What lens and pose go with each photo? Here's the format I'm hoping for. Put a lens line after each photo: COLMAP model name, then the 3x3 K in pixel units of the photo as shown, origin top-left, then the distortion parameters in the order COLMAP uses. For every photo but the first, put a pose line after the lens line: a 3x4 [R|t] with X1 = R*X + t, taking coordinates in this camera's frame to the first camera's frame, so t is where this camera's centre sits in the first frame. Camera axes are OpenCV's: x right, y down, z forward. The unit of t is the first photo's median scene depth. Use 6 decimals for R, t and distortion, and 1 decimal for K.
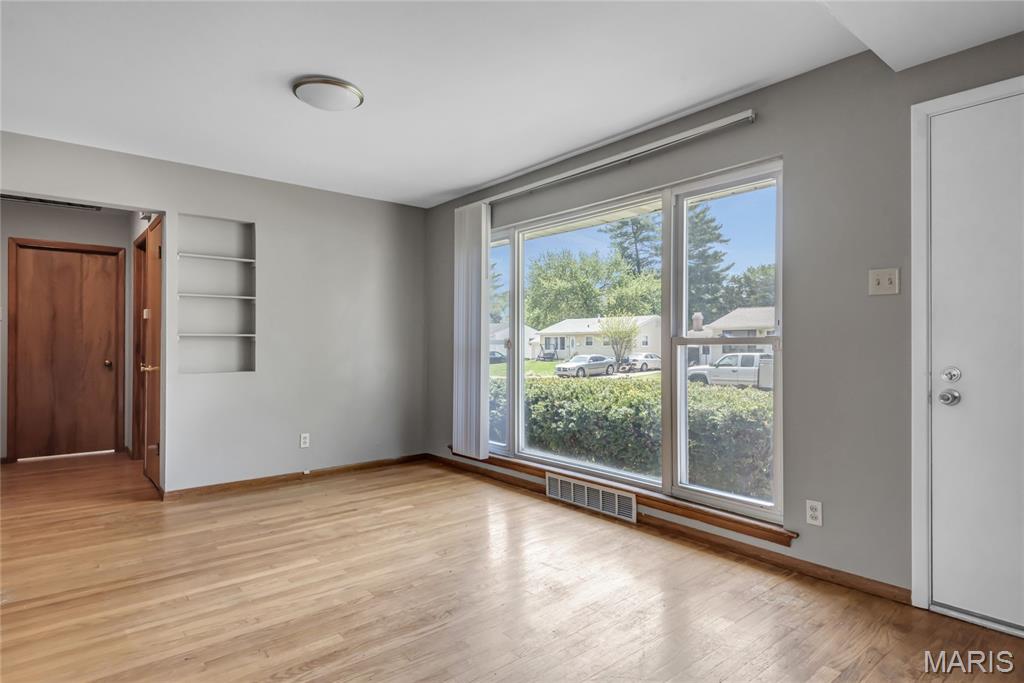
lens RADIAL K [[565.4, 0, 525.1], [0, 565.4, 343.7], [0, 0, 1]] dist [0.025744, -0.012119]
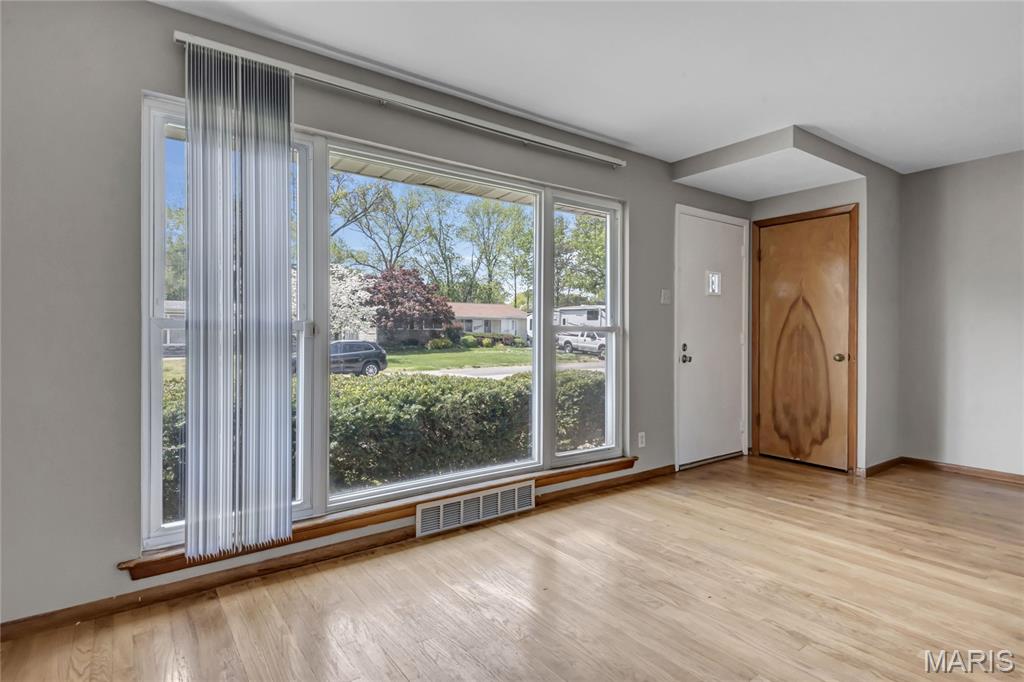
lens RADIAL K [[524.1, 0, 520.7], [0, 524.1, 340.4], [0, 0, 1]] dist [0.034154, -0.001576]
pose [[0.060302, -0.012969, 0.998096, -0.634037], [-0.003864, 0.999905, 0.013226, 0.004388], [-0.998173, -0.004654, 0.060247, 0.830586]]
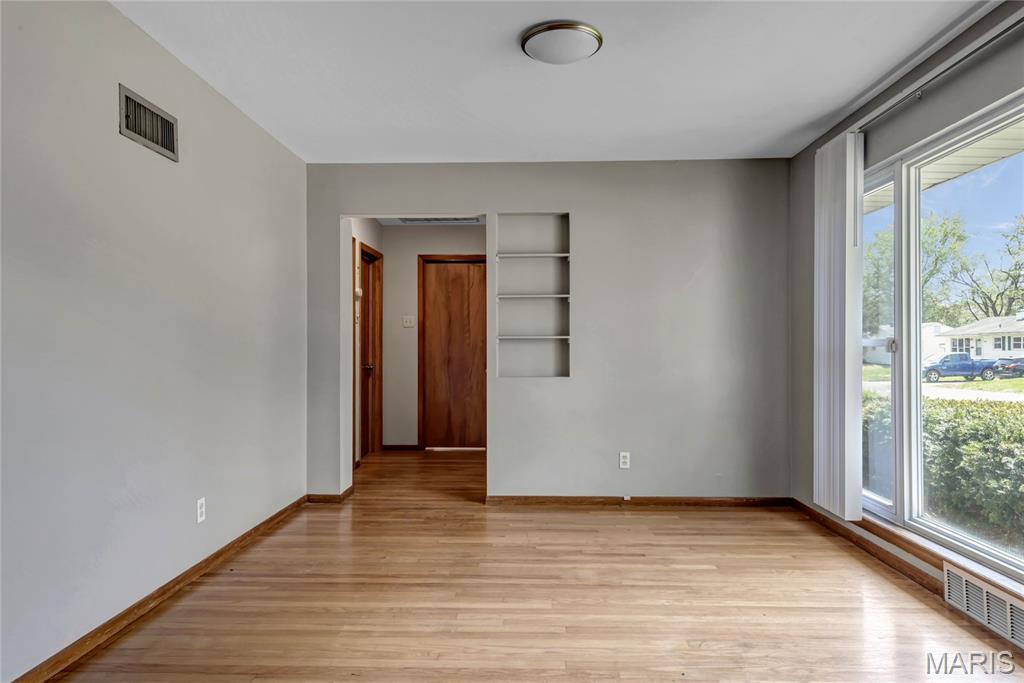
lens RADIAL K [[666.3, 0, 503.5], [0, 666.3, 341.4], [0, 0, 1]] dist [0.038918, -0.020429]
pose [[0.735148, -0.008241, -0.677857, 0.181130], [0.004253, 0.999962, -0.007544, -0.000225], [0.677894, 0.002663, 0.735155, 0.165400]]
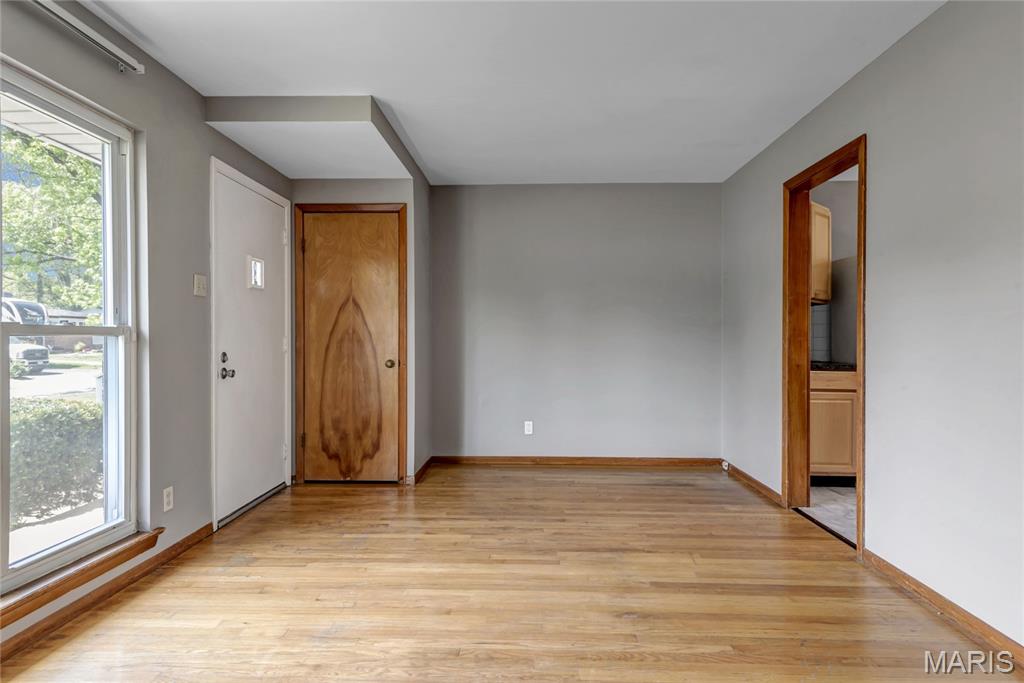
lens RADIAL K [[565.4, 0, 508.1], [0, 565.4, 343.6], [0, 0, 1]] dist [0.025744, -0.012119]
pose [[-0.740042, -0.009231, 0.672497, -0.430293], [-0.004869, 0.999953, 0.008368, 0.002083], [-0.672543, 0.002918, -0.740053, 0.900348]]
